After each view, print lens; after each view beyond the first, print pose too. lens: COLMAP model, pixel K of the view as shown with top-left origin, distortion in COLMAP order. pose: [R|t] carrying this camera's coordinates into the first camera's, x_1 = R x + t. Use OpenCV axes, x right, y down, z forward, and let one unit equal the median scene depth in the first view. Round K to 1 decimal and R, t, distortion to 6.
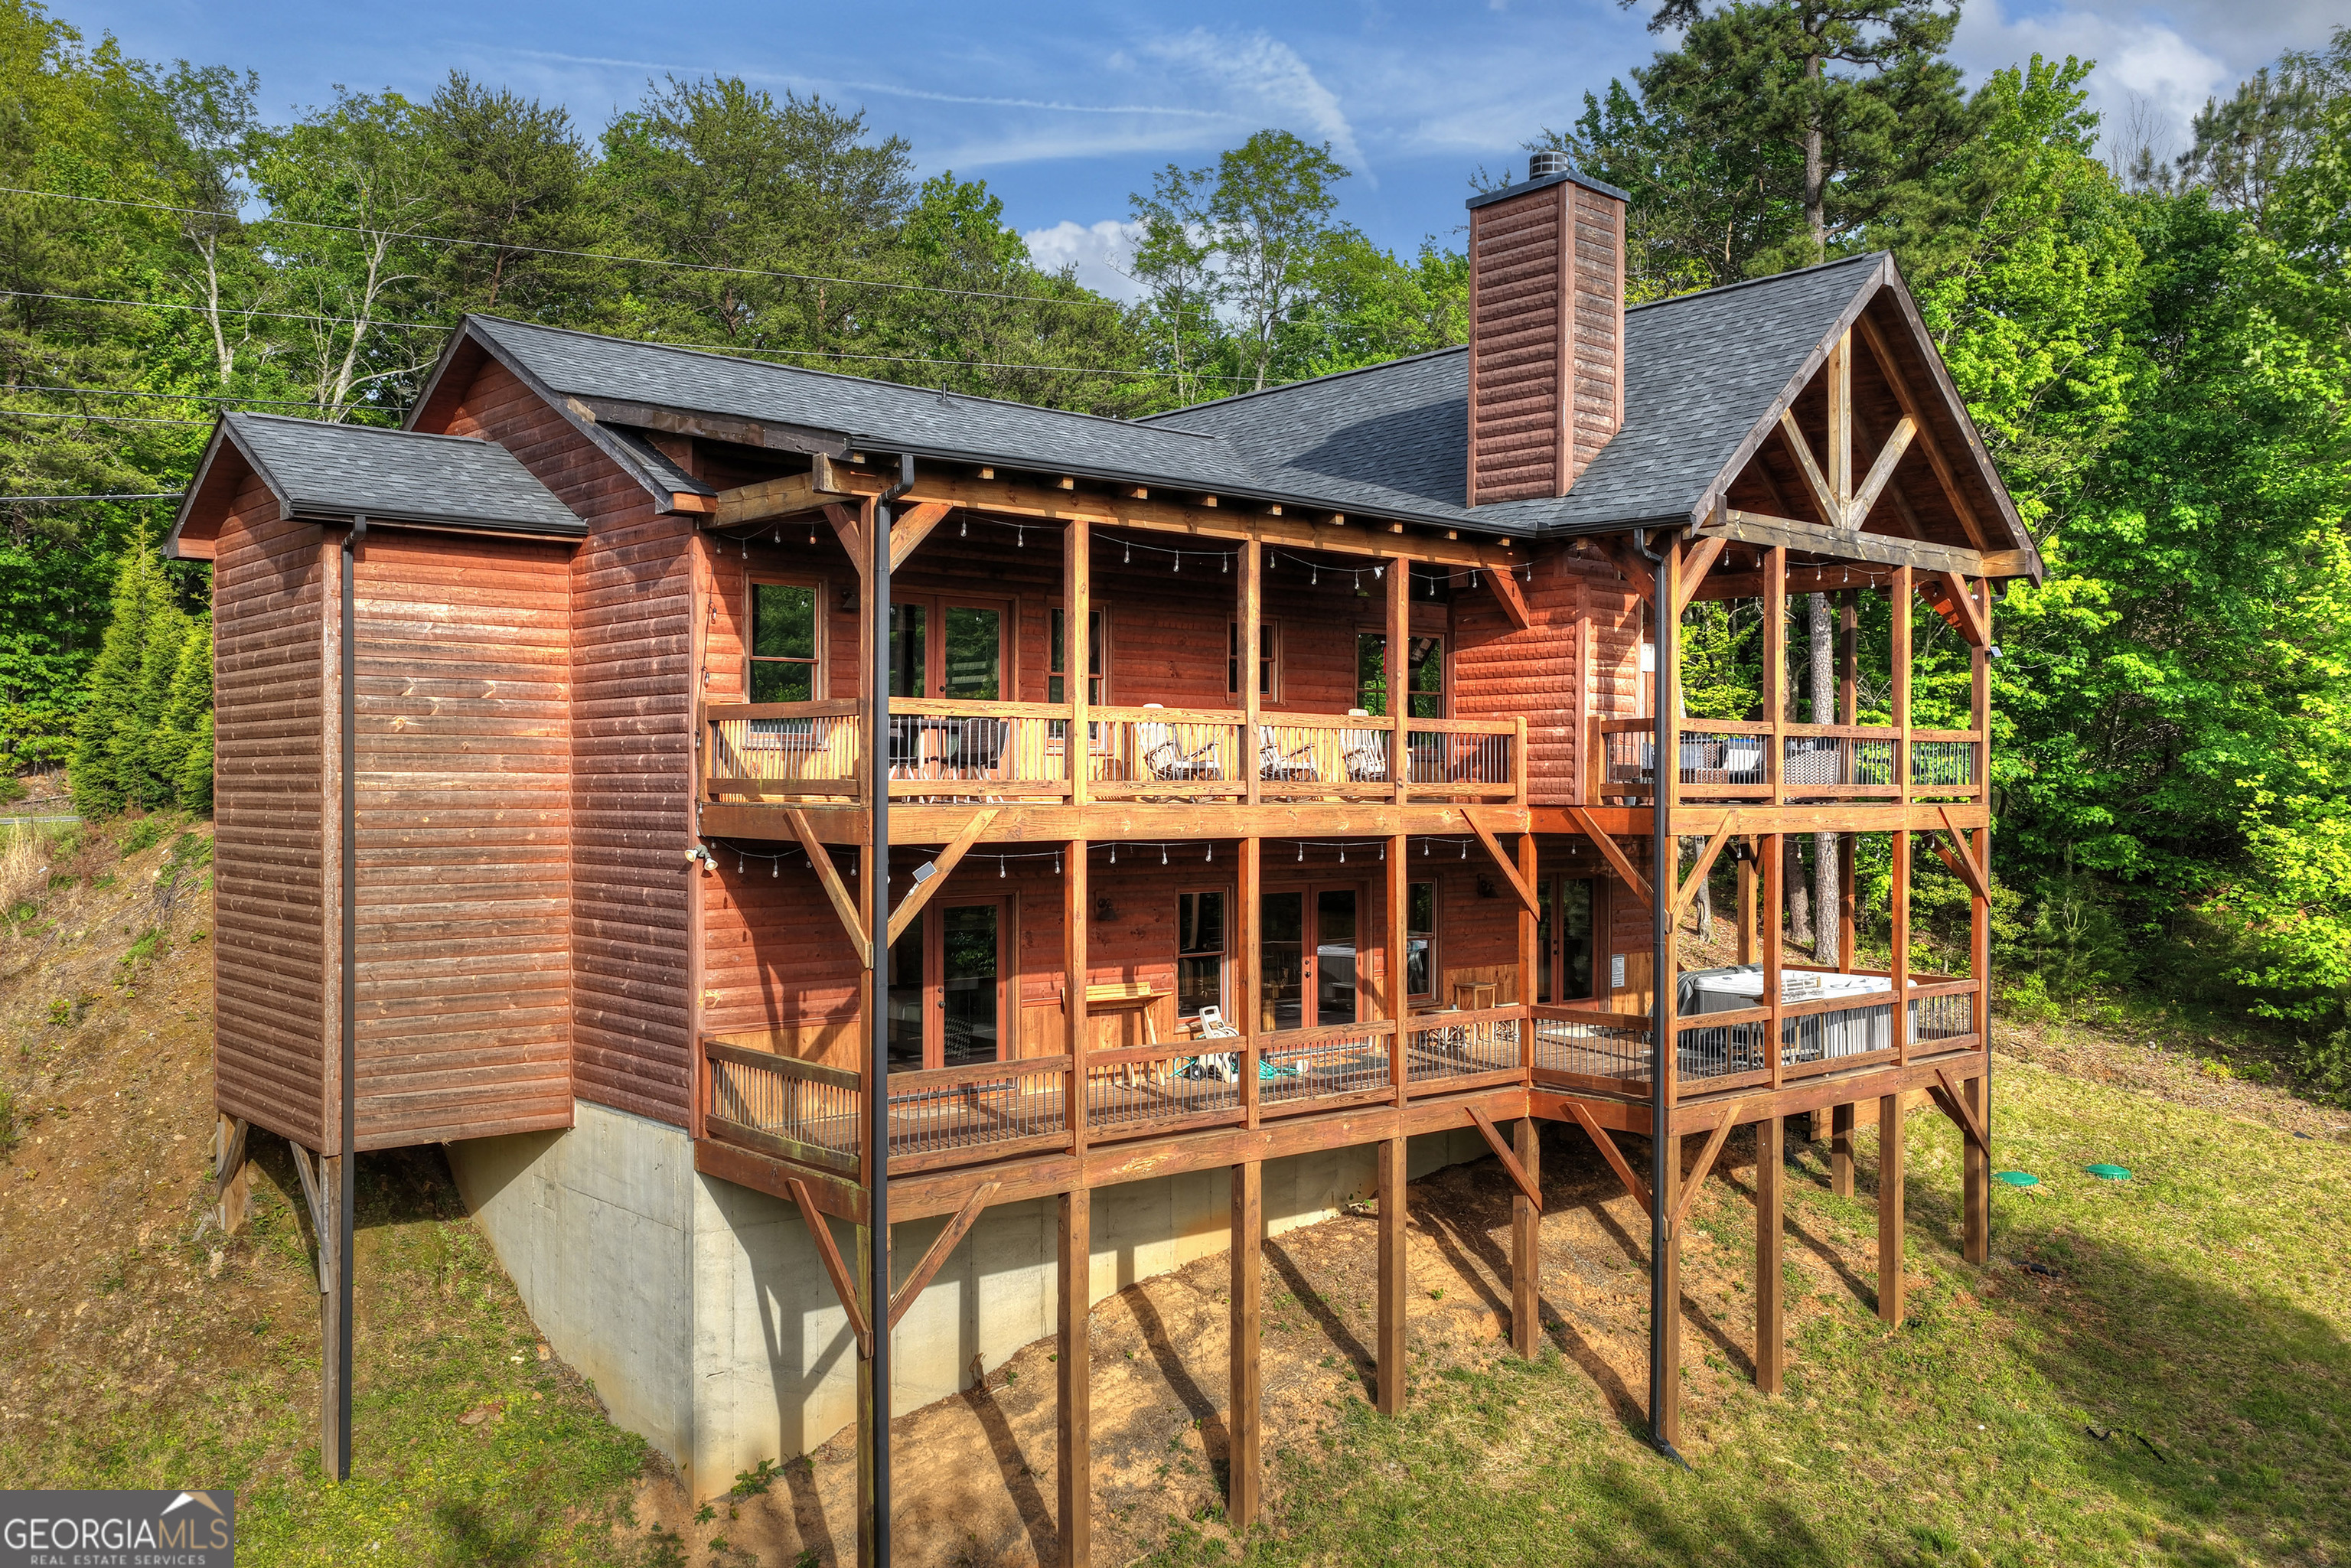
lens RADIAL K [[1954.0, 0, 1175.5], [0, 1954.0, 784.0], [0, 0, 1]] dist [-0.002159, -0.002935]
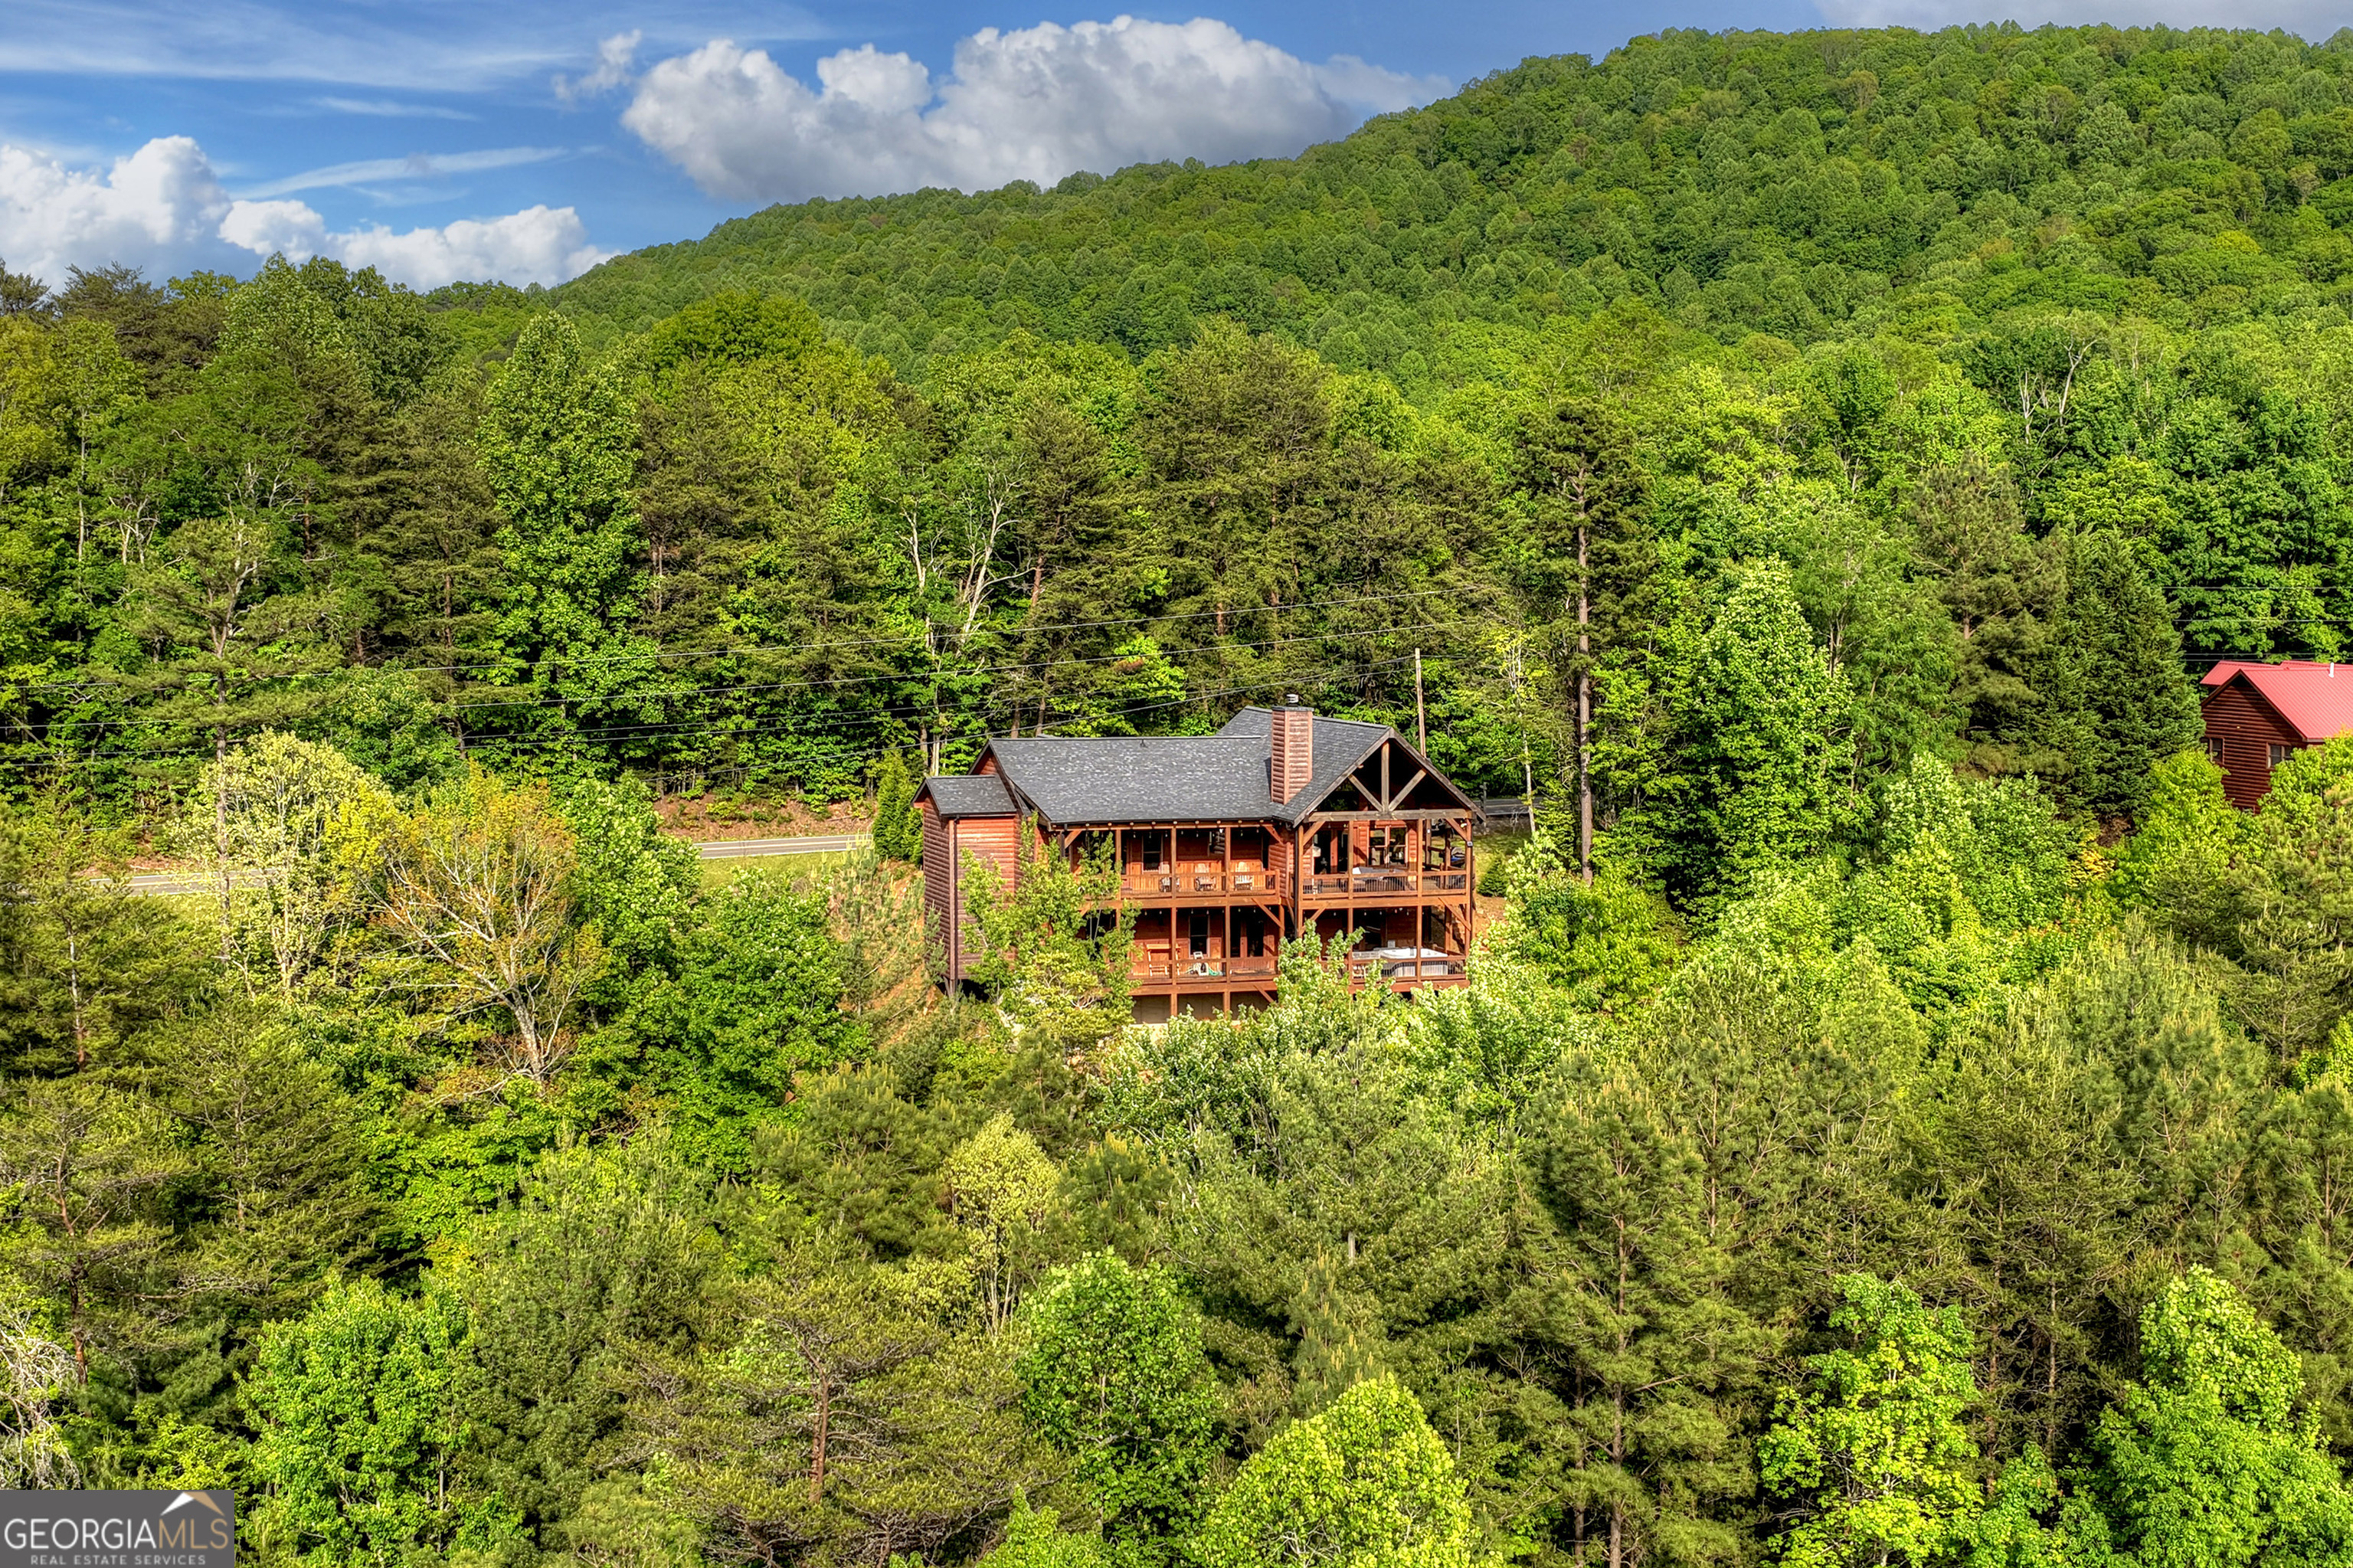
lens RADIAL K [[1955.8, 0, 1176.5], [0, 1955.8, 784.0], [0, 0, 1]] dist [-0.002159, -0.002935]
pose [[0.949029, 0.024142, -0.314262, 1.060504], [-0.011766, 0.999081, 0.041218, -0.316113], [0.314968, -0.035420, 0.948441, -2.223351]]
